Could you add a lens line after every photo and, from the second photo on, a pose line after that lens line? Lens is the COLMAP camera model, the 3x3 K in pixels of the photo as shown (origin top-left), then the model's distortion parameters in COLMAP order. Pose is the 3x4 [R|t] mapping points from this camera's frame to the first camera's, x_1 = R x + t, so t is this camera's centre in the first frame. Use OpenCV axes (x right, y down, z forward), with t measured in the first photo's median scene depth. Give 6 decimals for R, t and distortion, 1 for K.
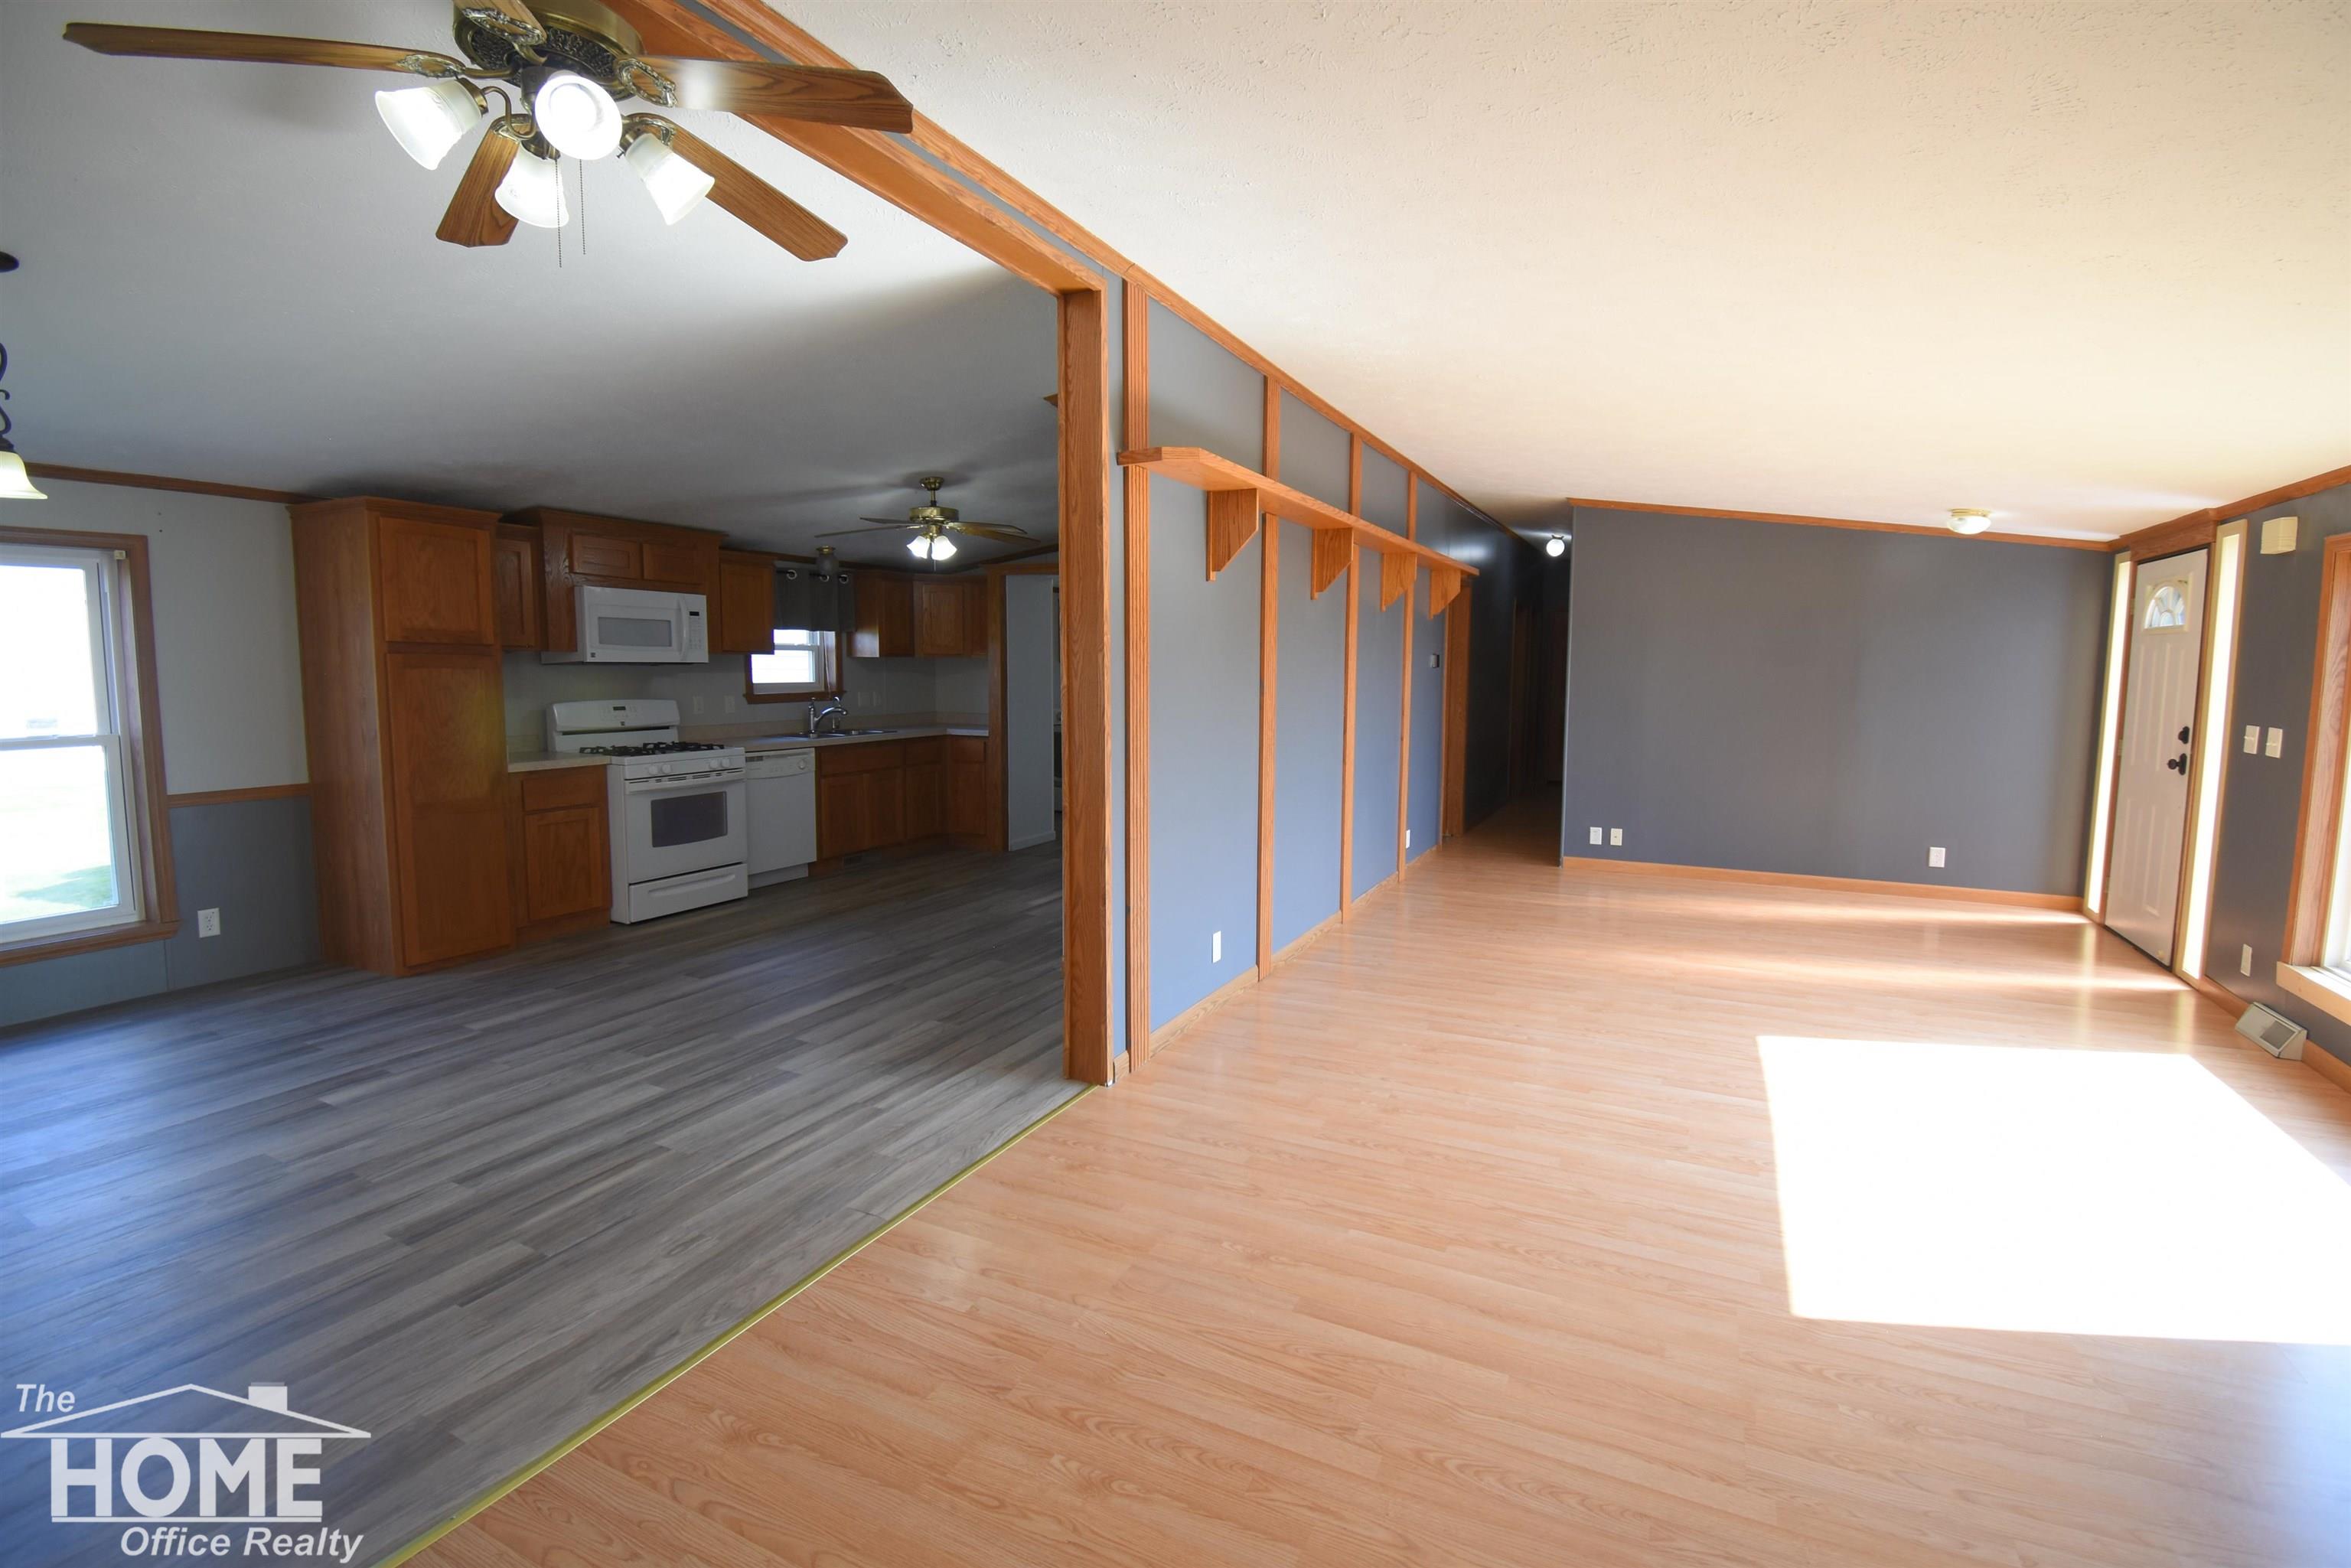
lens RADIAL K [[1033.1, 0, 1179.3], [0, 1033.1, 763.8], [0, 0, 1]] dist [0.001407, -0.015425]
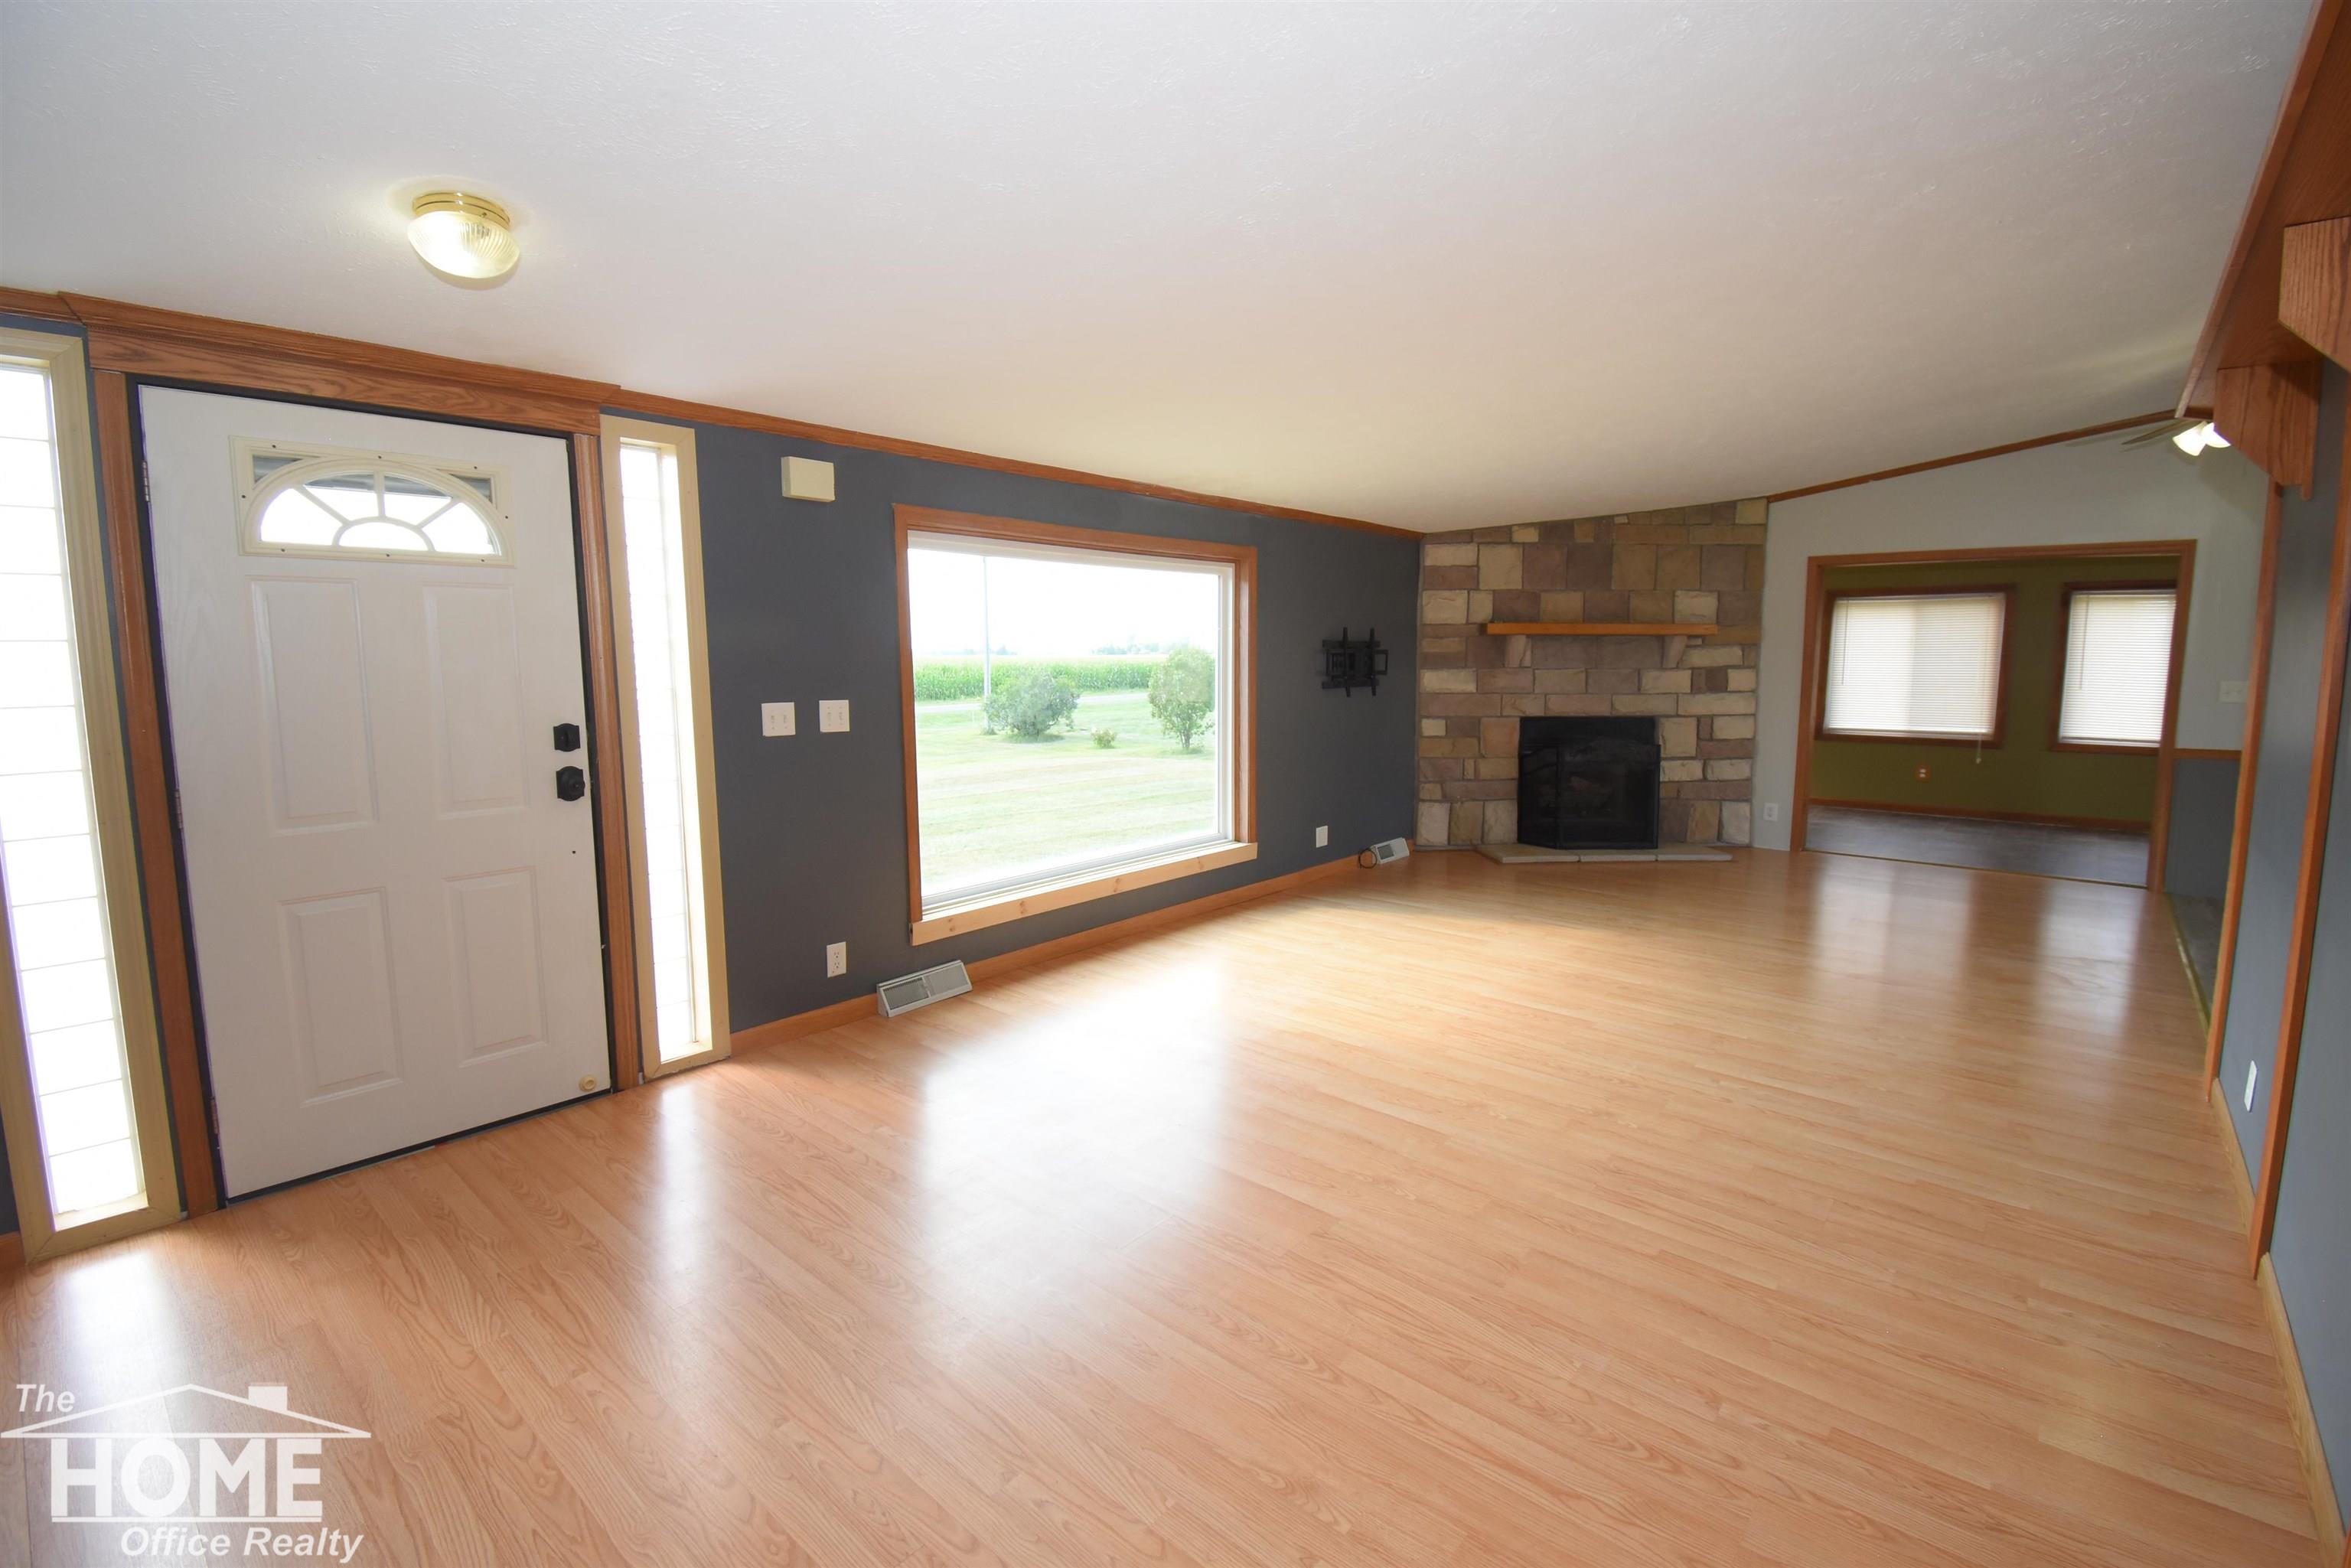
lens RADIAL K [[1033.1, 0, 1179.3], [0, 1033.1, 763.8], [0, 0, 1]] dist [0.001407, -0.015425]
pose [[-0.968274, -0.030849, 0.247978, 0.573677], [0.021005, 0.978791, 0.203781, -0.167174], [-0.249005, 0.202525, -0.947090, 1.885834]]
